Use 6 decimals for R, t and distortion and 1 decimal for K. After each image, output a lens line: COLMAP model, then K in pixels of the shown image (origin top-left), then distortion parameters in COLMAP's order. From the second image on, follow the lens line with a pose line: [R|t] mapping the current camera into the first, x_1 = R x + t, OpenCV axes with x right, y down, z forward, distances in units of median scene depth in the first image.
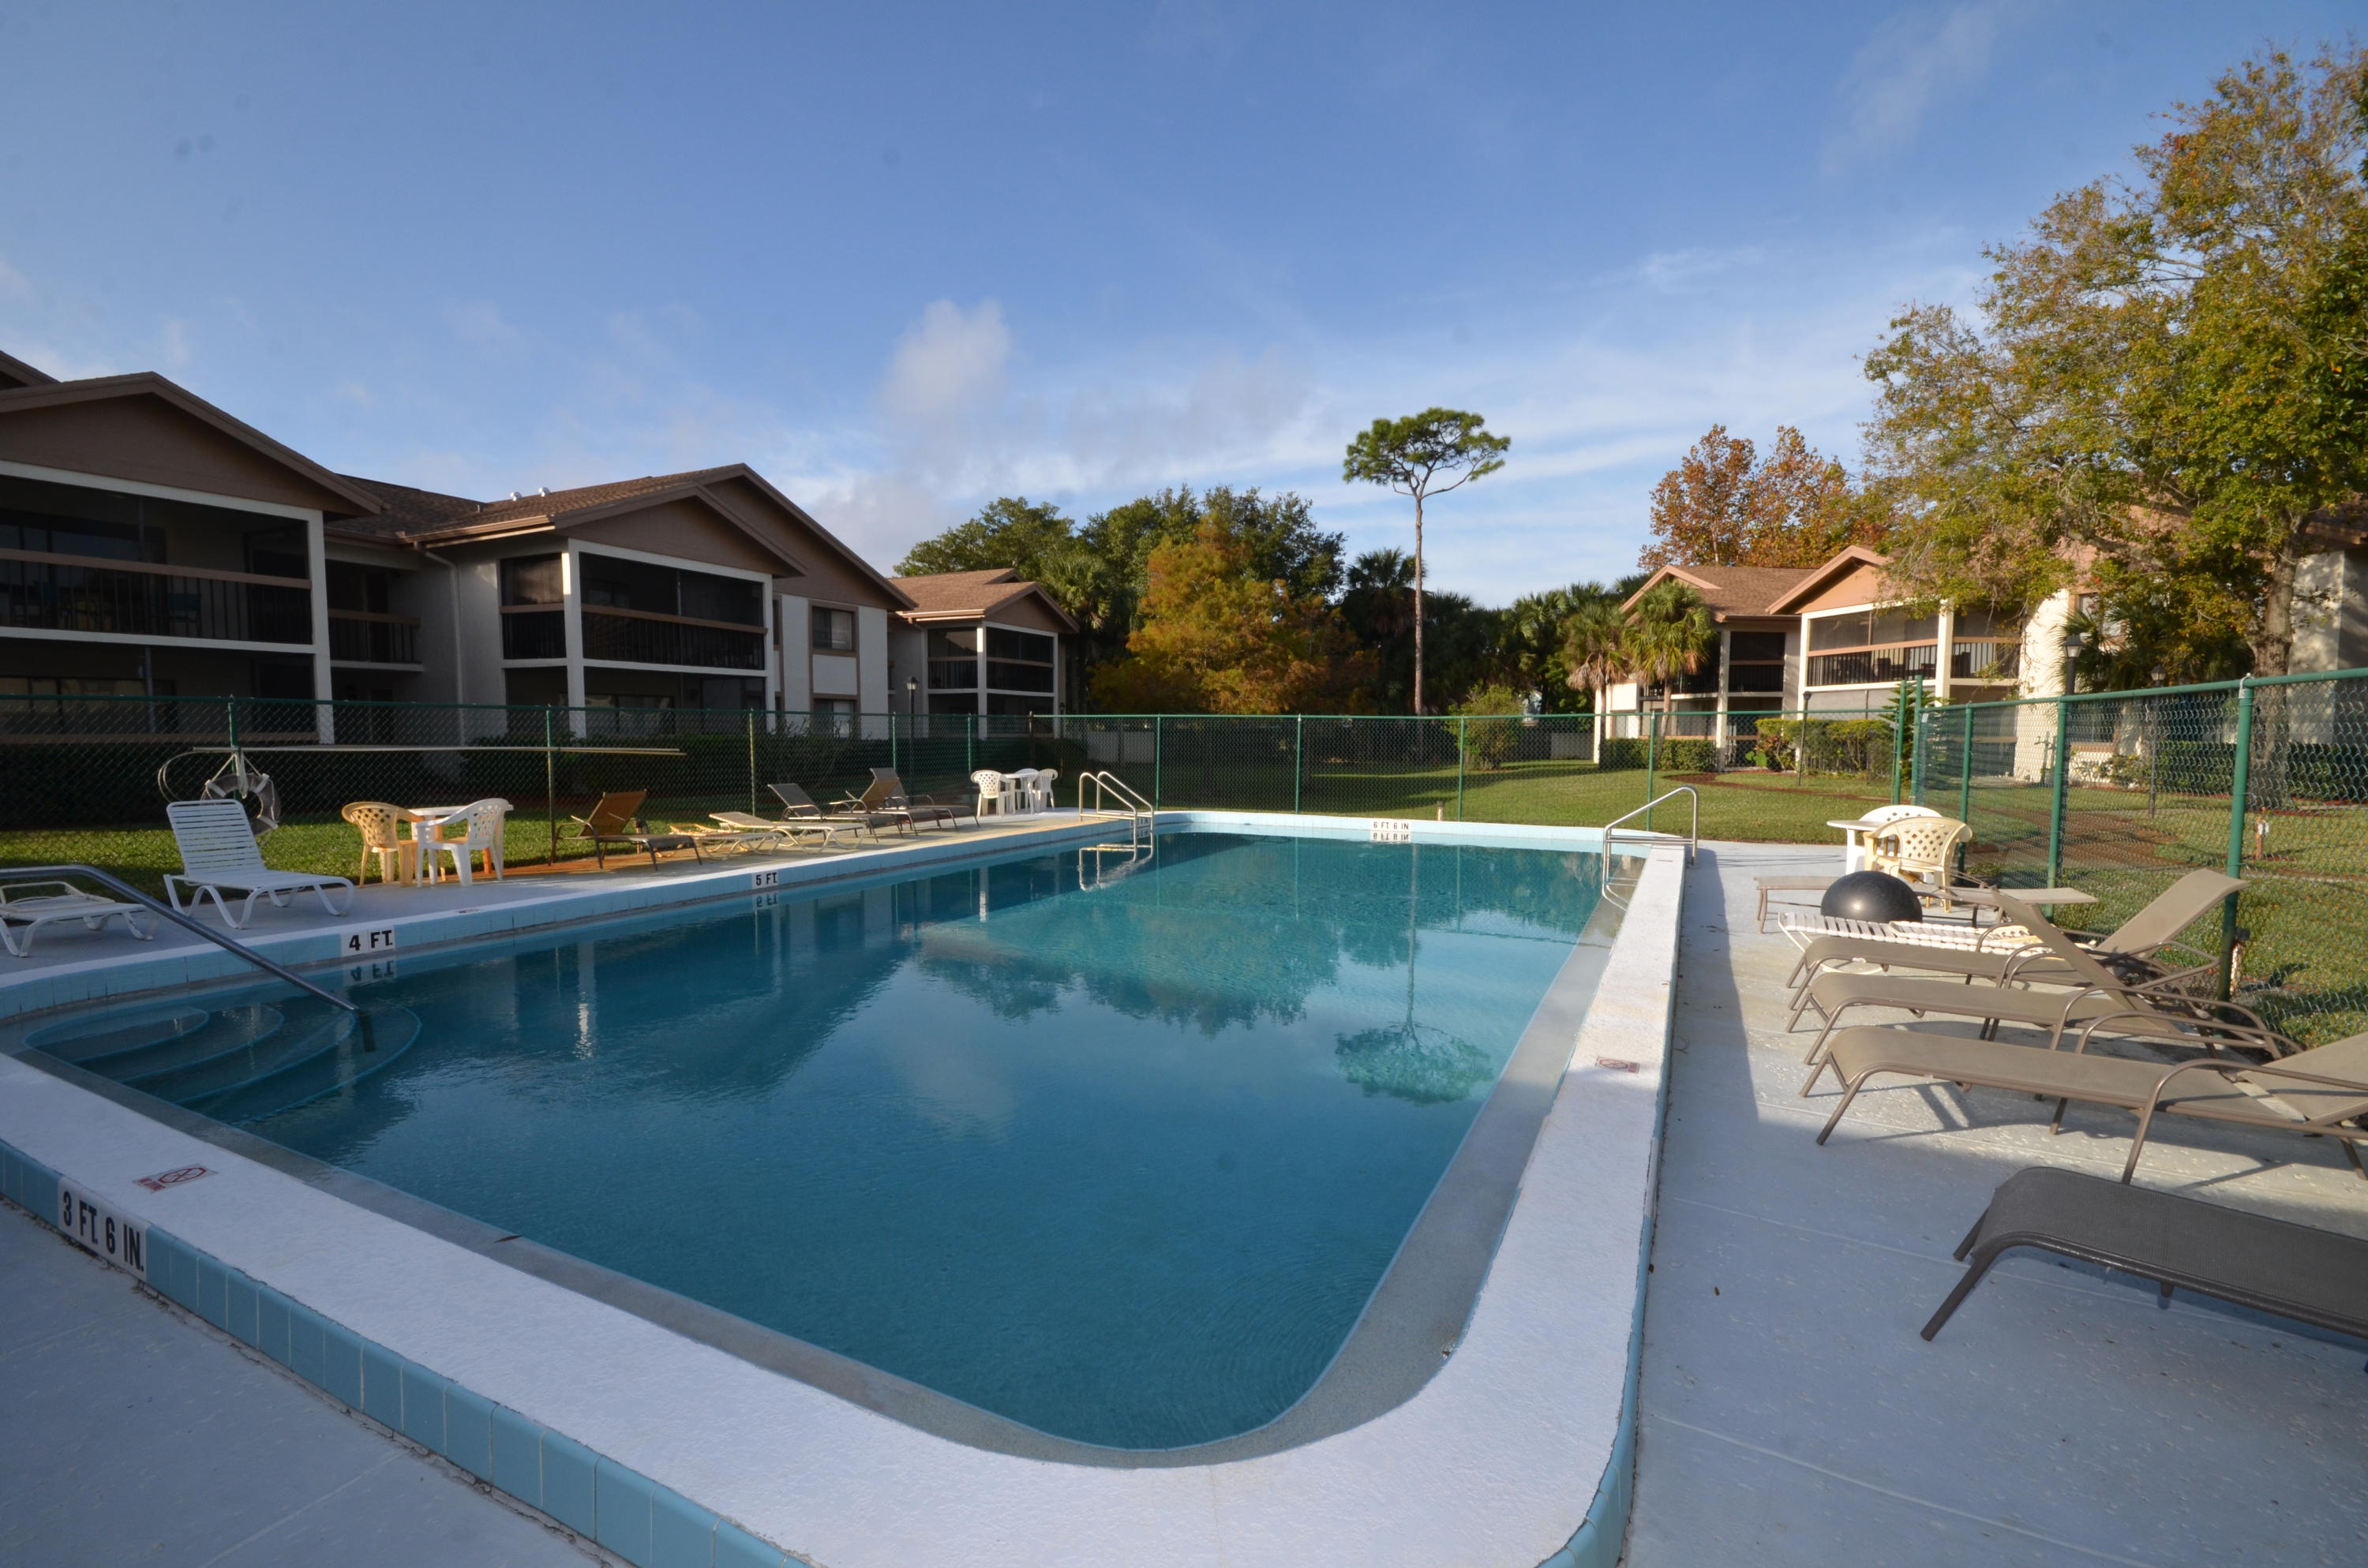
lens RADIAL K [[1051.6, 0, 1172.1], [0, 1051.6, 798.3], [0, 0, 1]] dist [0.021872, -0.016653]
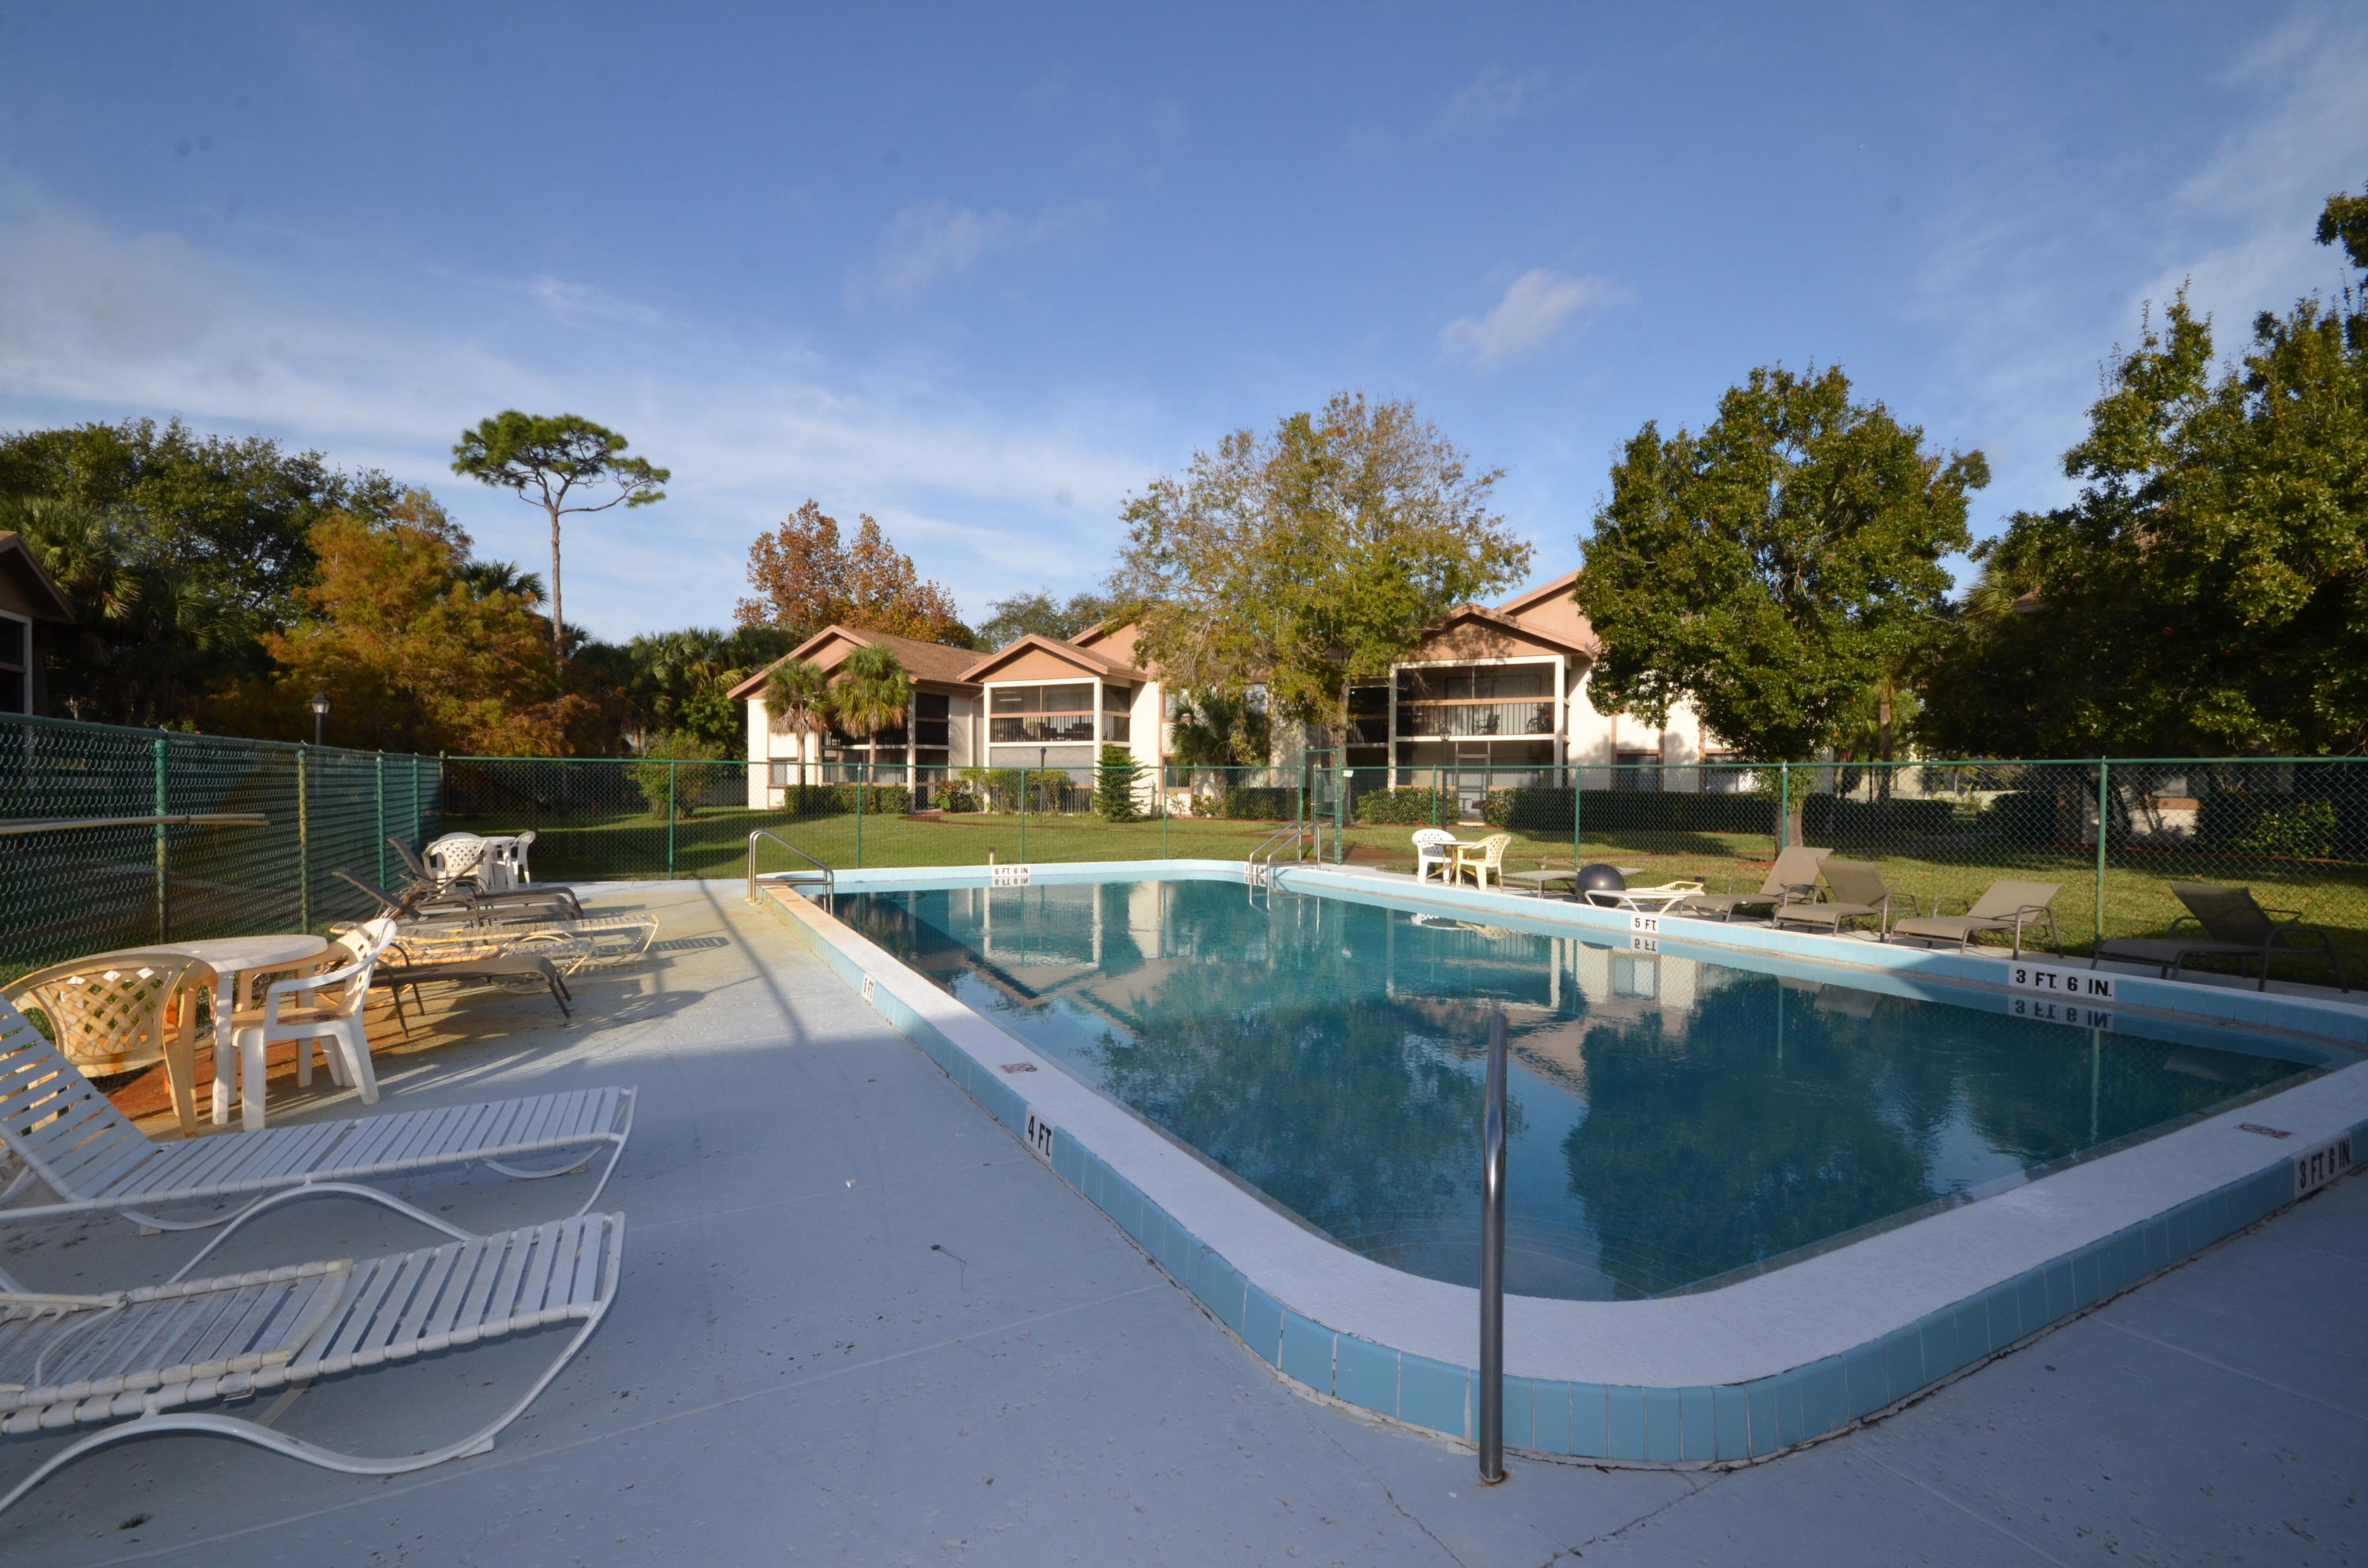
lens RADIAL K [[1051.6, 0, 1172.1], [0, 1051.6, 798.3], [0, 0, 1]] dist [0.021872, -0.016653]
pose [[0.583860, -0.013213, 0.811747, -0.240288], [0.048153, 0.998671, -0.018379, -0.008181], [-0.810425, 0.049819, 0.583720, 0.109562]]
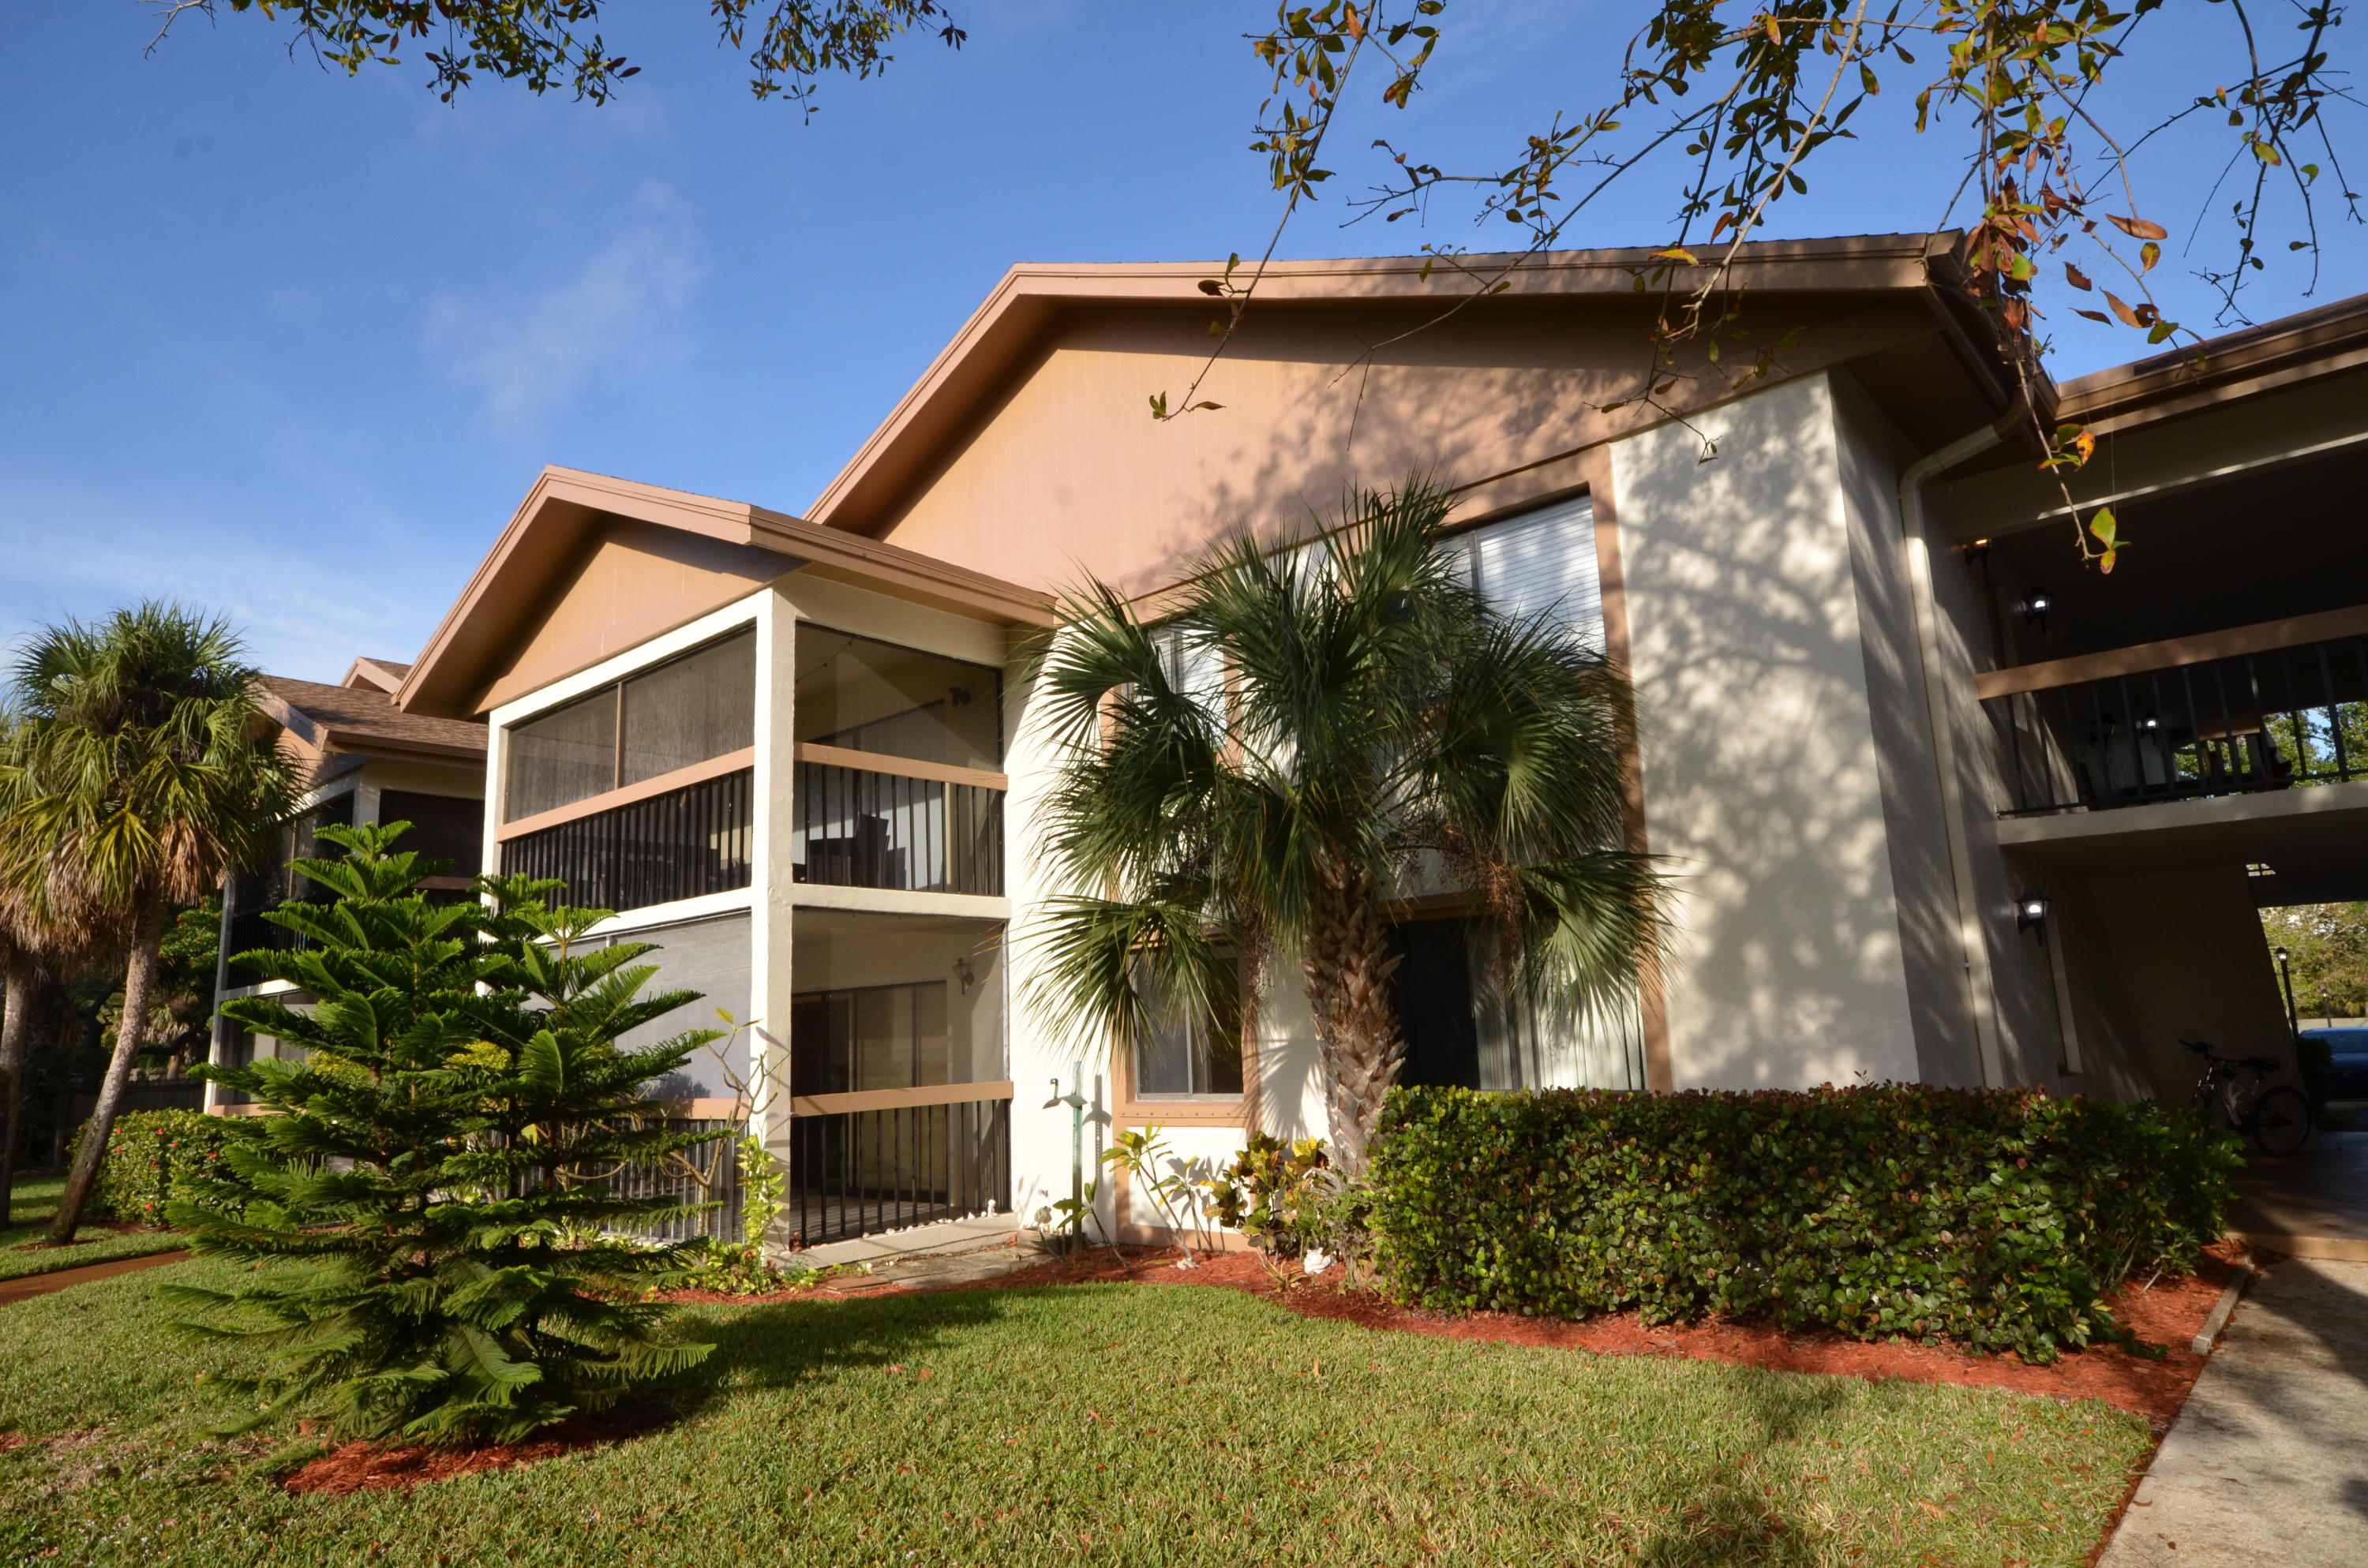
lens RADIAL K [[1376.2, 0, 1184.0], [0, 1376.2, 784.0], [0, 0, 1]] dist [0.000809, 0.000127]
pose [[0.765879, 0.093840, 0.636100, 0.447481], [0.081691, 0.967075, -0.241025, -0.032343], [-0.637774, 0.236560, 0.732996, 0.508643]]
